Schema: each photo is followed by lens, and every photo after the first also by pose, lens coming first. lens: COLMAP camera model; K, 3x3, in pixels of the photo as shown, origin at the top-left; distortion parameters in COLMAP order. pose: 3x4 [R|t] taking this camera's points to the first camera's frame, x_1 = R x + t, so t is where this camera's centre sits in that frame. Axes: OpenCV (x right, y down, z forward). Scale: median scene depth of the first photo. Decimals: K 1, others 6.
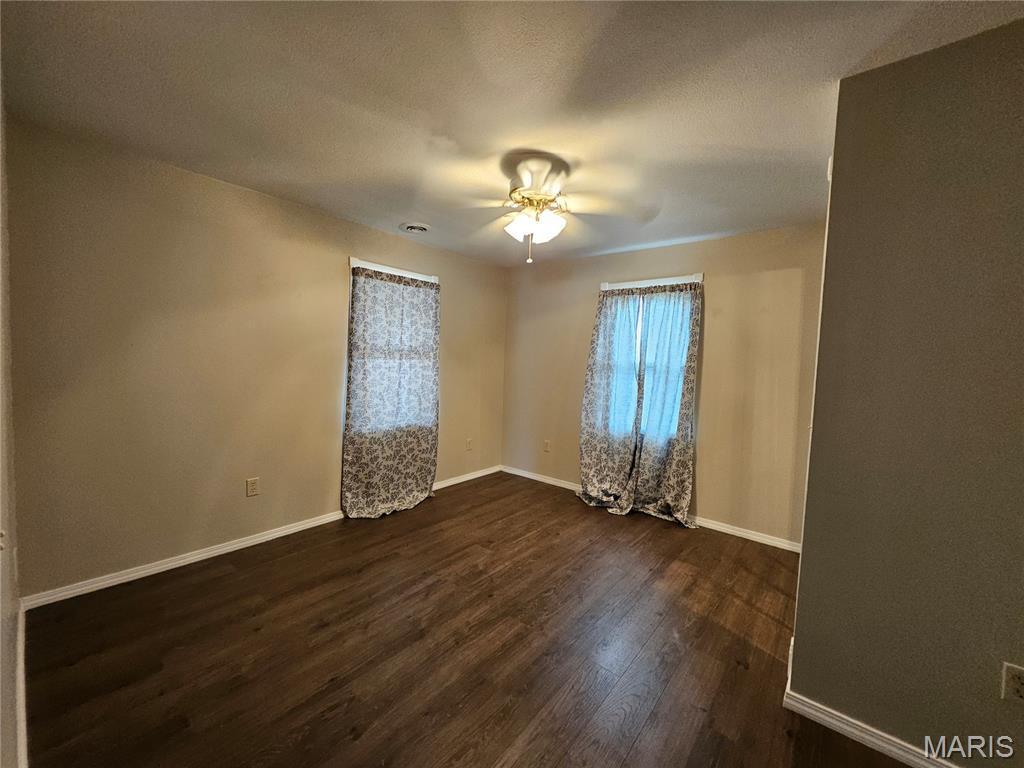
lens RADIAL K [[399.7, 0, 506.8], [0, 399.7, 381.3], [0, 0, 1]] dist [0.001348, 0.000094]
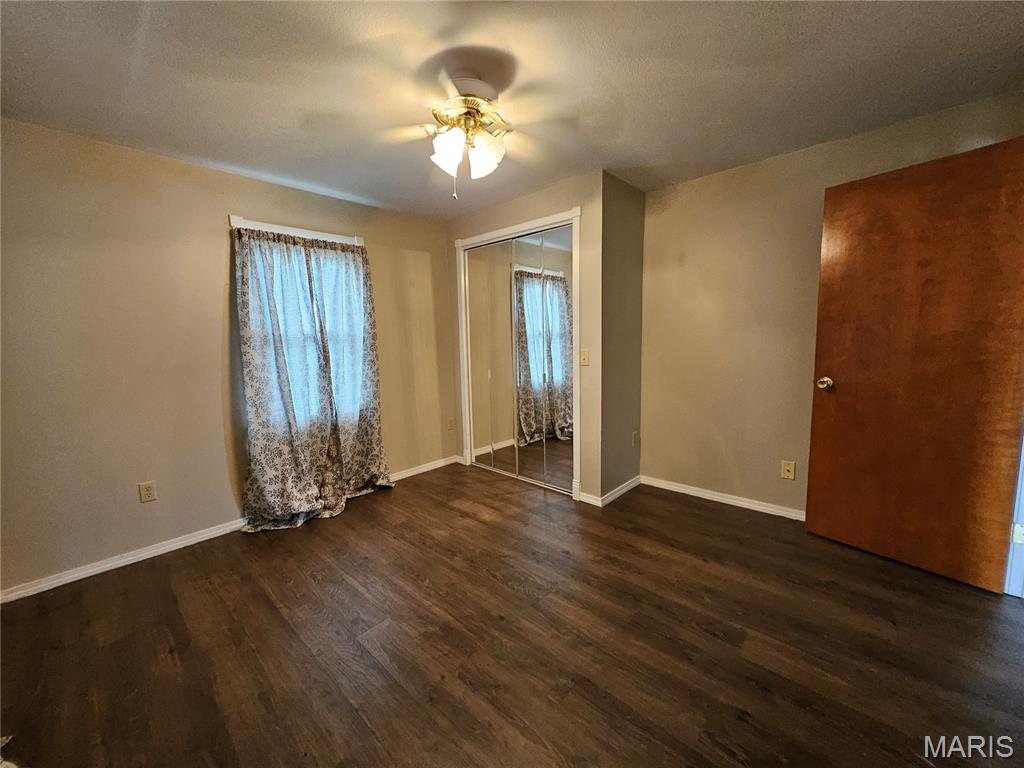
lens RADIAL K [[399.7, 0, 506.8], [0, 399.7, 381.3], [0, 0, 1]] dist [0.001348, 0.000094]
pose [[0.056270, -0.153411, 0.986559, -0.562513], [0.081316, 0.985546, 0.148615, -0.042650], [-0.995099, 0.071861, 0.067931, 0.657369]]
